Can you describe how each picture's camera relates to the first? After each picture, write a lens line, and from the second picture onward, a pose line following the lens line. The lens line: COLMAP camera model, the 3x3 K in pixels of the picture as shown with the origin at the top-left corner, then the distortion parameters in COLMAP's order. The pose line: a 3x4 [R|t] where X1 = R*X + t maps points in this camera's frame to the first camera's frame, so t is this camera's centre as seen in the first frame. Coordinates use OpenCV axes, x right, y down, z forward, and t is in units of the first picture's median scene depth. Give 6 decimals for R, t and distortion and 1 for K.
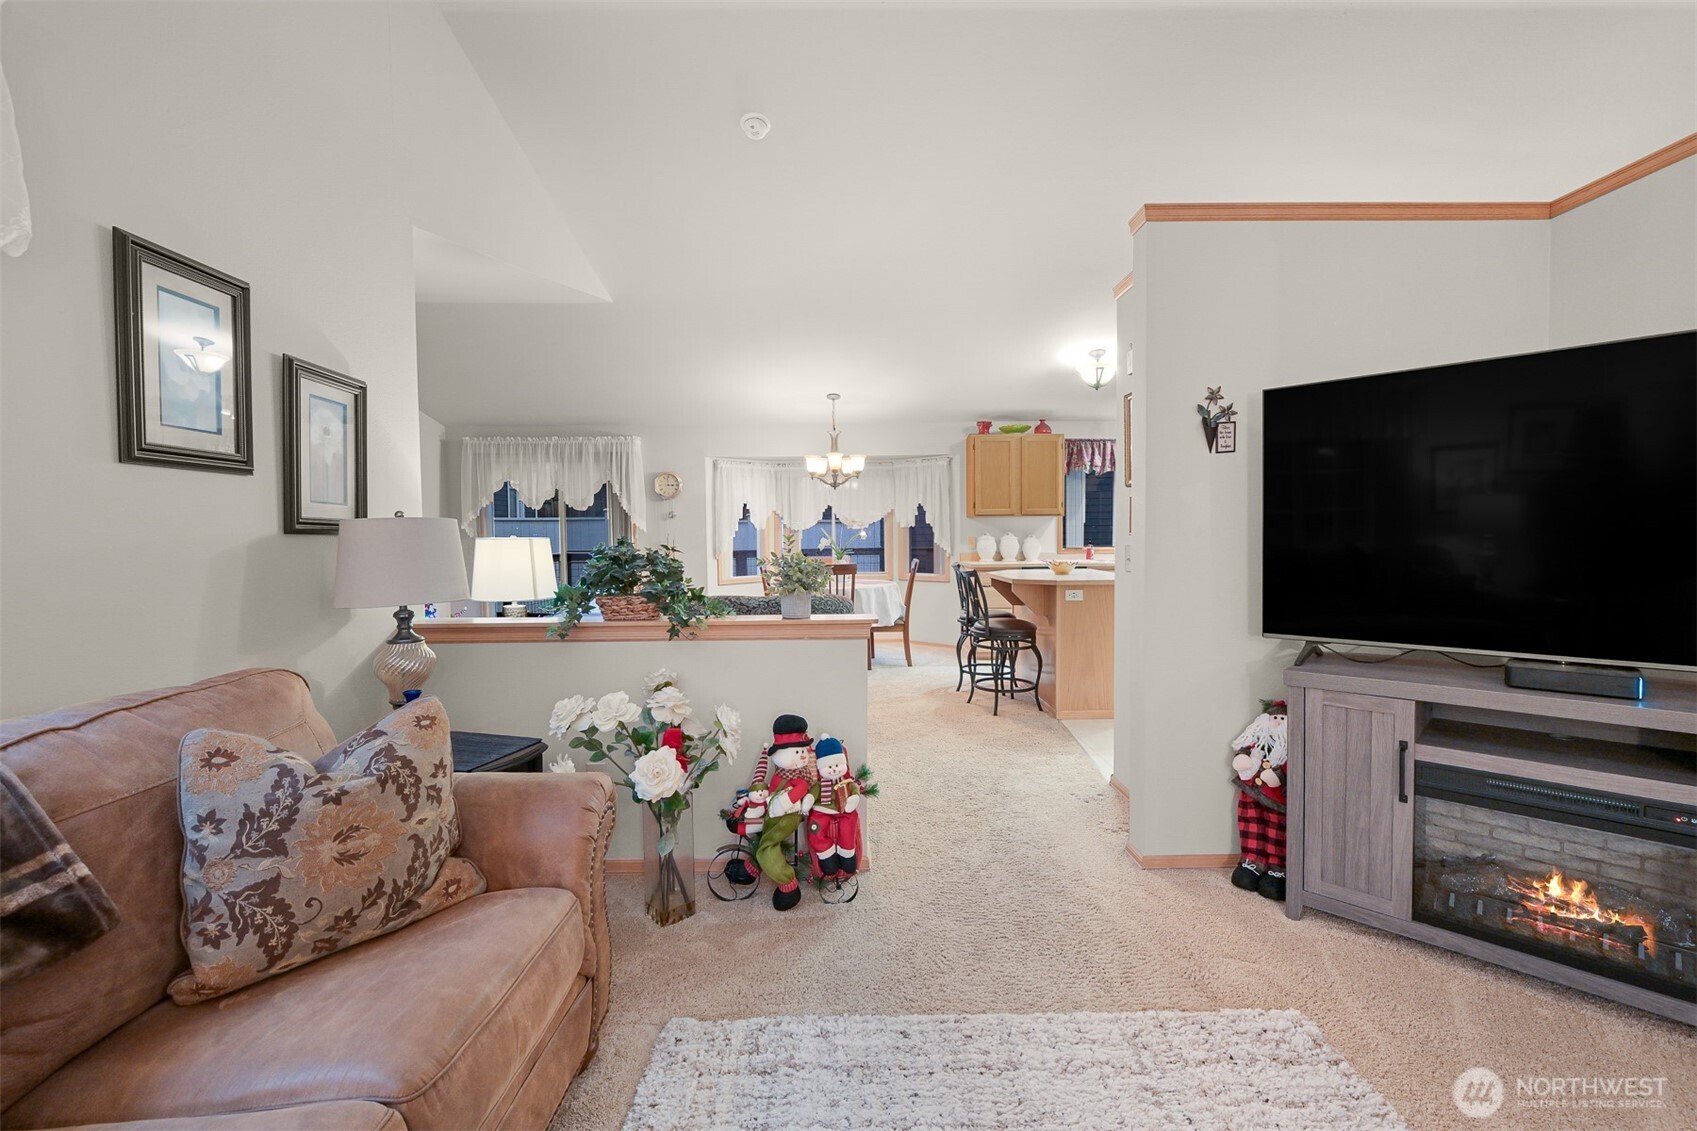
lens RADIAL K [[719.9, 0, 848.5], [0, 719.9, 565.5], [0, 0, 1]] dist [-0.000103, -0.000062]
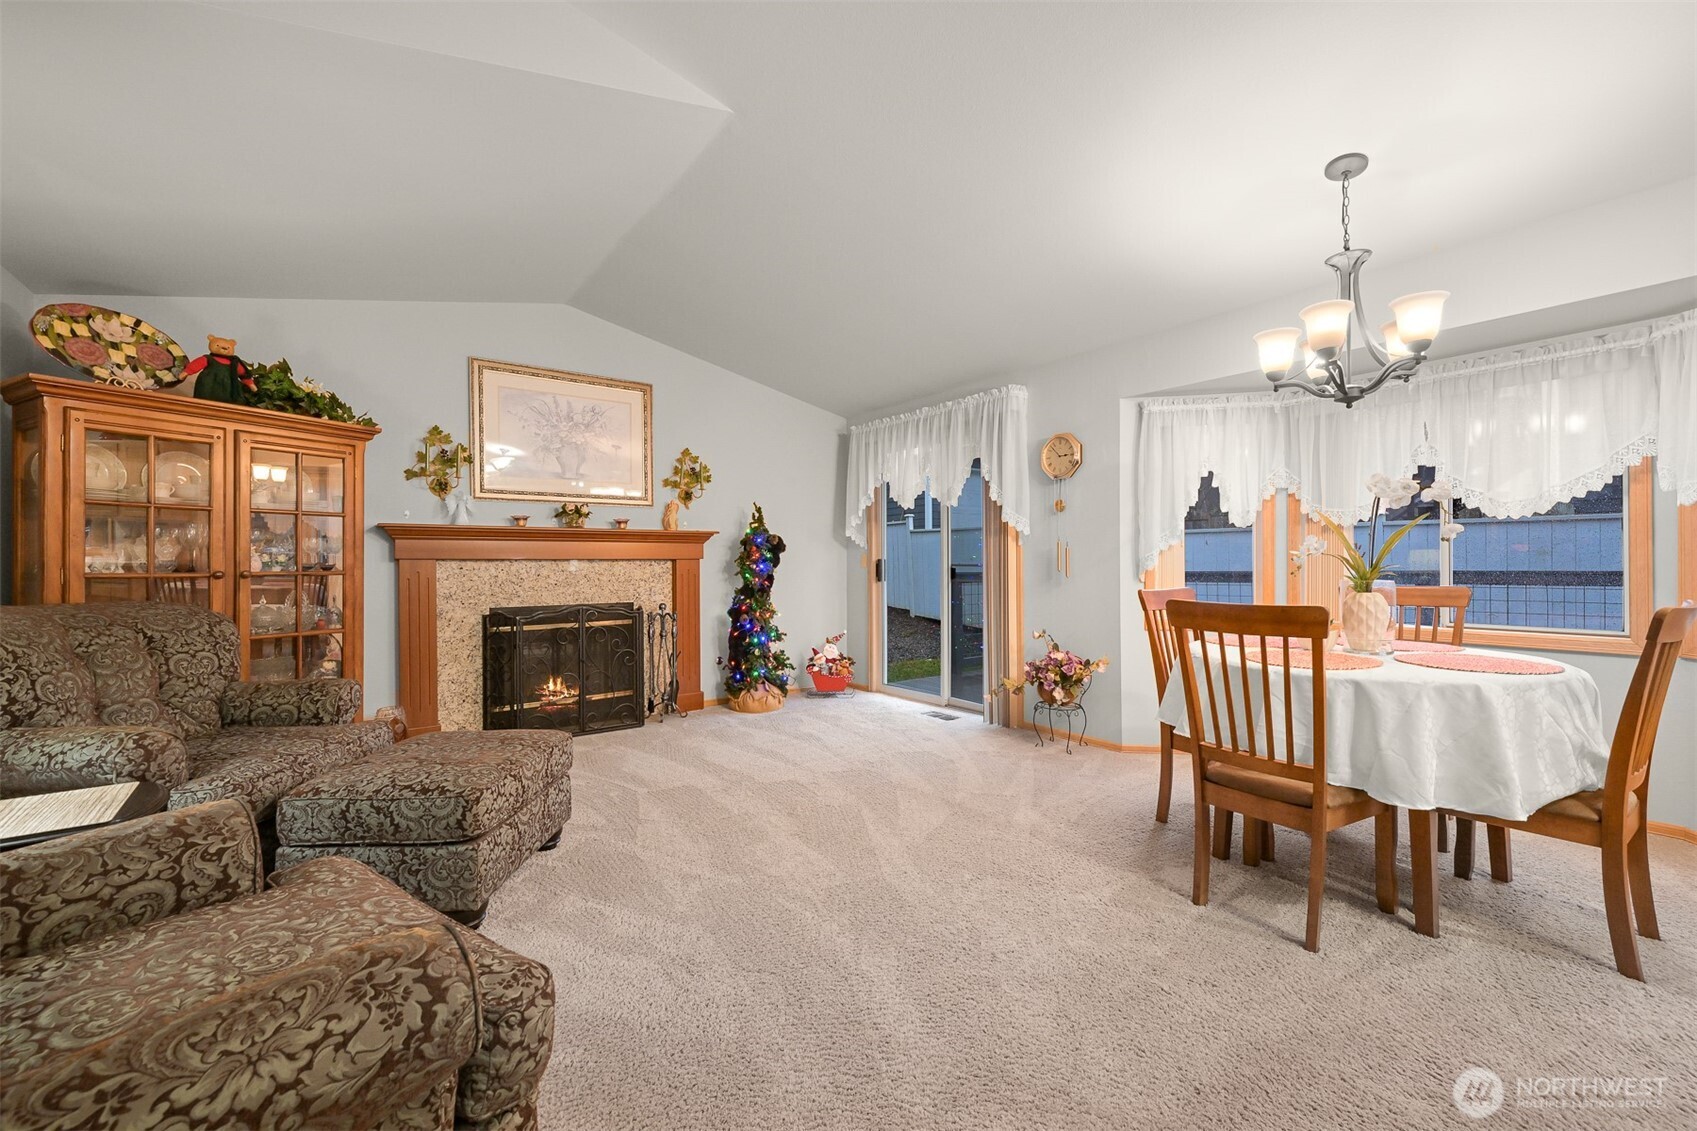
lens RADIAL K [[686.2, 0, 848.5], [0, 686.2, 565.5], [0, 0, 1]] dist [0.000397, 0.000008]
pose [[0.595992, 0.011302, -0.802911, 0.320666], [-0.029799, 0.999523, -0.008050, -0.031151], [0.802437, 0.028724, 0.596045, 1.573721]]
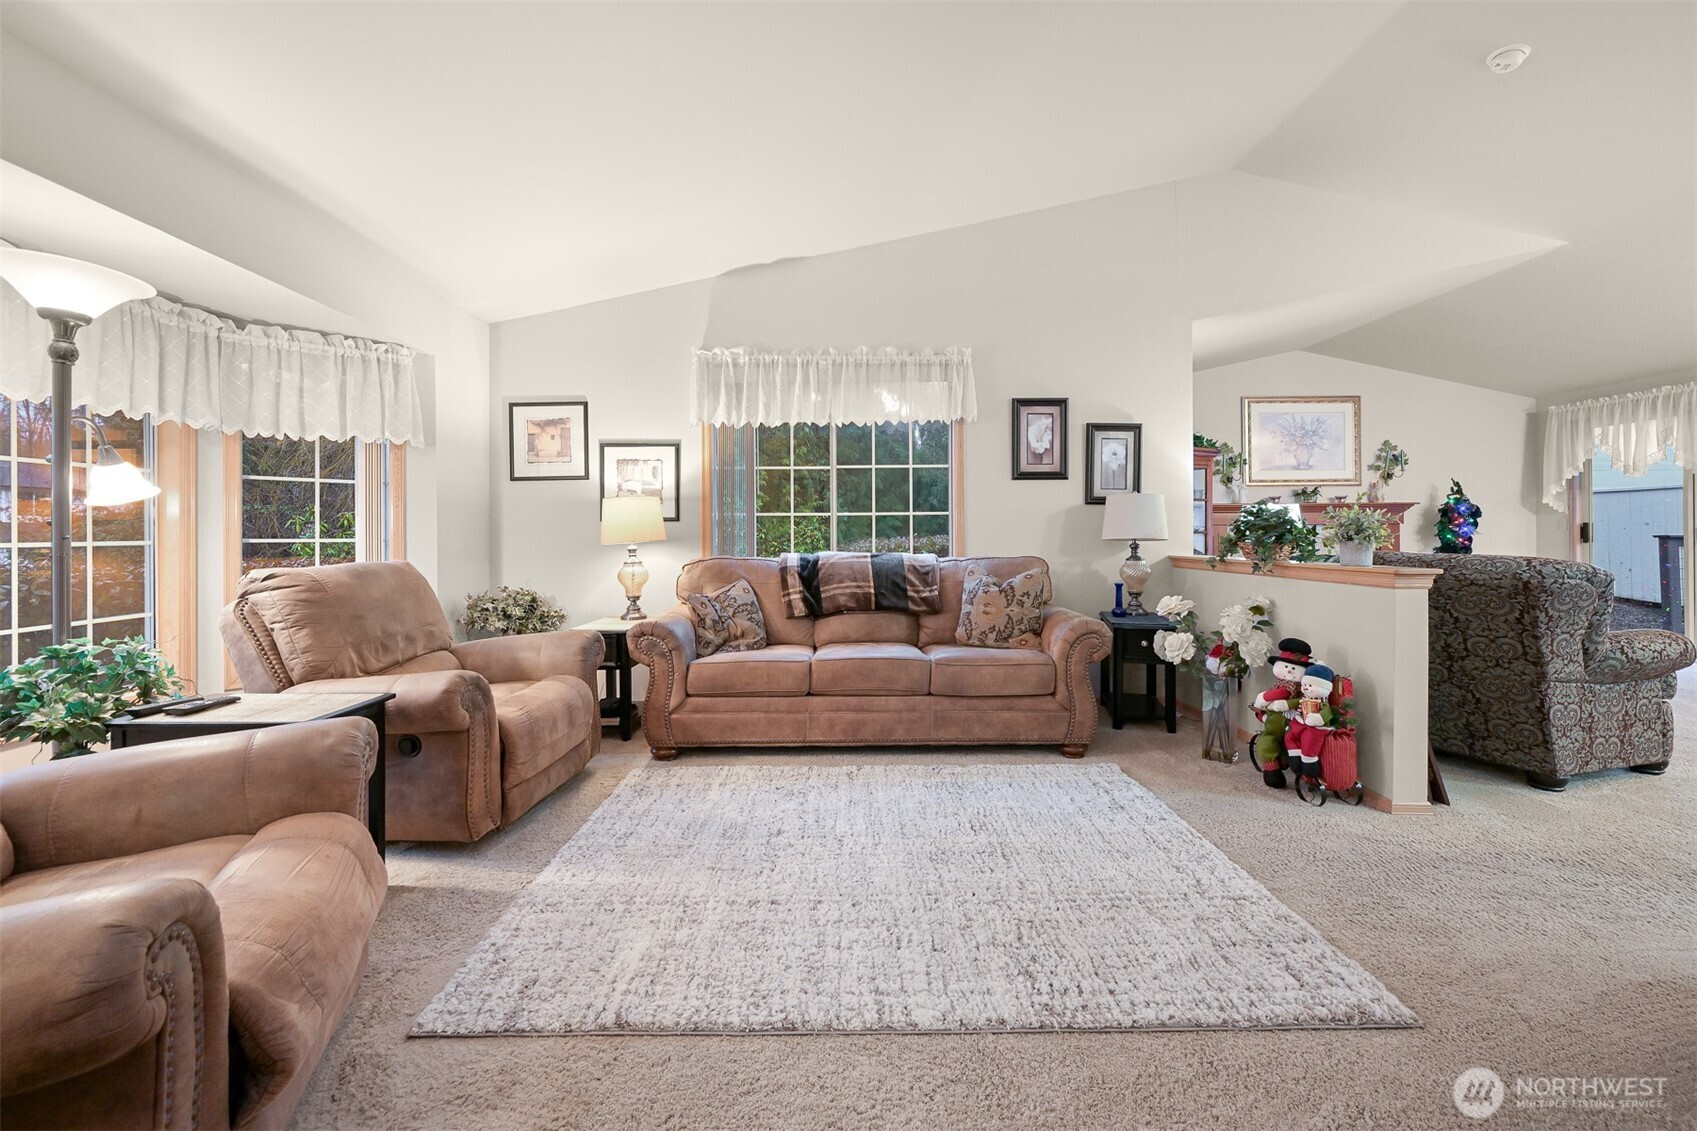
lens RADIAL K [[667.4, 0, 846.4], [0, 667.4, 536.9], [0, 0, 1]] dist [-0.000498, -0.000052]
pose [[-0.004788, 0.007837, -0.999958, 1.061994], [-0.033255, 0.999415, 0.007992, 0.052671], [0.999435, 0.033292, -0.004525, 0.235805]]
